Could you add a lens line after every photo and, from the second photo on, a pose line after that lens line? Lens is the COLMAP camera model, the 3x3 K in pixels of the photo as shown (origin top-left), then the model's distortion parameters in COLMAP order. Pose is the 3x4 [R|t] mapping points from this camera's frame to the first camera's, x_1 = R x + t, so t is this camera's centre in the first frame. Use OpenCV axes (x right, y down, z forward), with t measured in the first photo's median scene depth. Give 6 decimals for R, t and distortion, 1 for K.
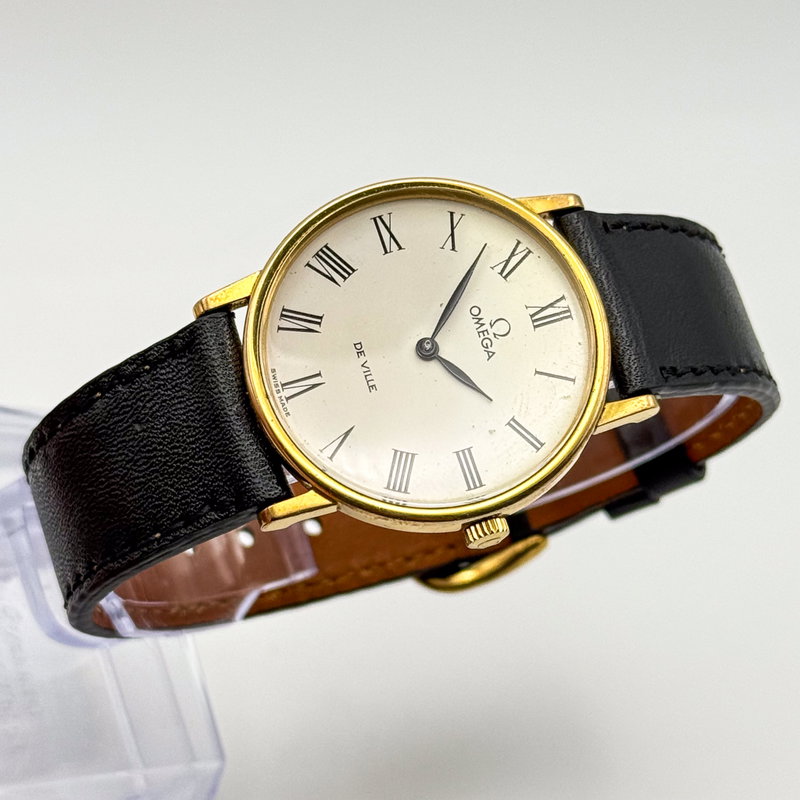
lens RADIAL K [[2574.4, 0, 403.2], [0, 2574.4, 401.9], [0, 0, 1]] dist [0.080668, 0.000000]
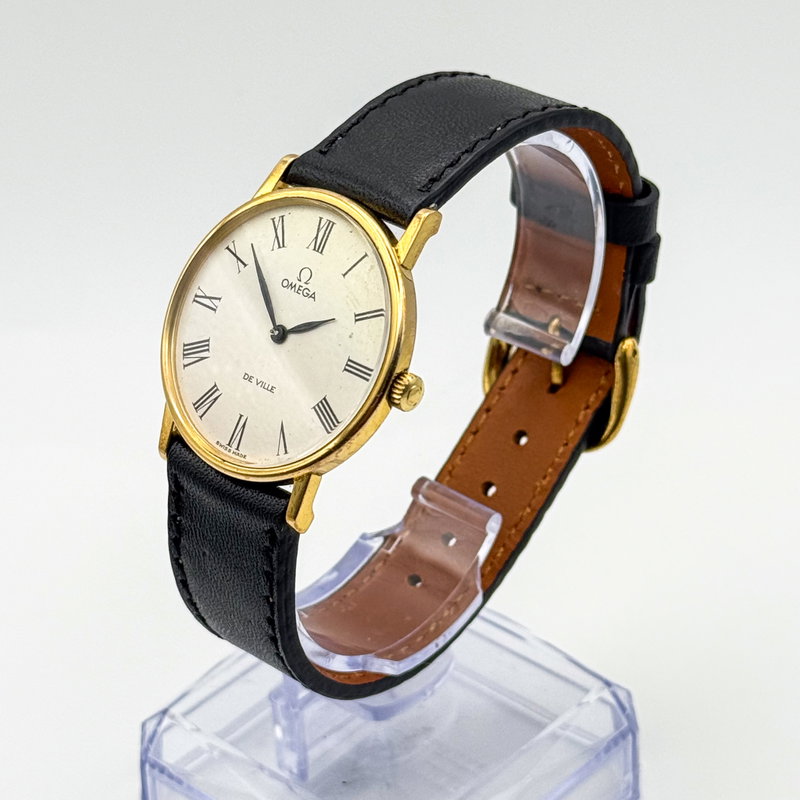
lens RADIAL K [[2574.4, 0, 398.5], [0, 2574.4, 399.5], [0, 0, 1]] dist [0.080668, 0.000000]
pose [[0.570697, -0.774956, -0.271566, 0.345541], [0.728887, 0.630376, -0.267114, 0.362532], [0.378190, -0.045500, 0.924609, -0.107142]]
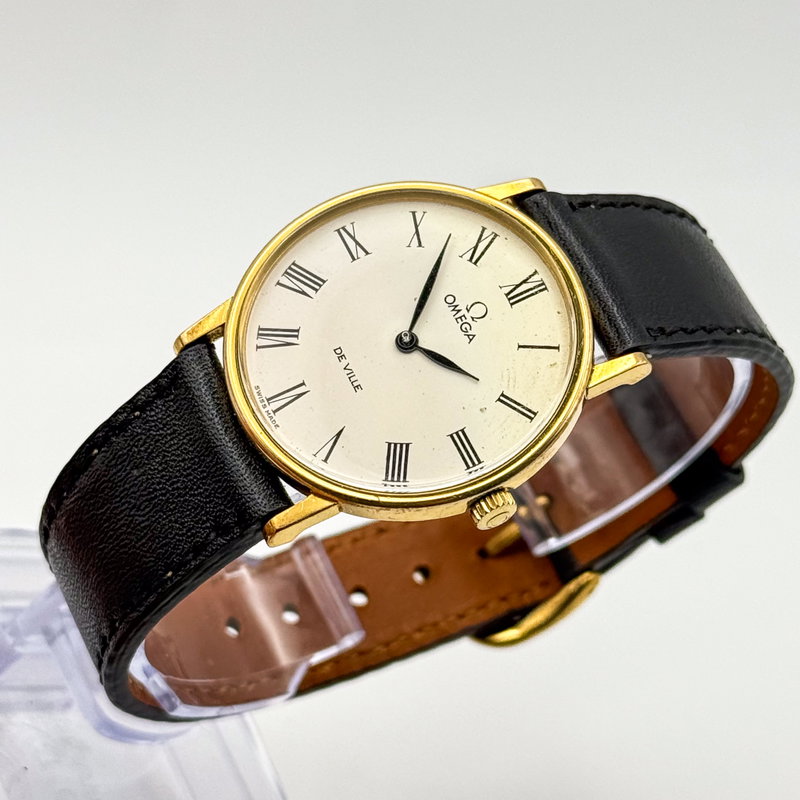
lens RADIAL K [[2574.4, 0, 396.2], [0, 2574.4, 398.5], [0, 0, 1]] dist [0.080668, 0.000000]
pose [[0.984113, -0.167840, -0.057884, 0.058546], [0.157950, 0.976559, -0.146237, 0.143868], [0.081072, 0.134771, 0.987555, 0.021249]]
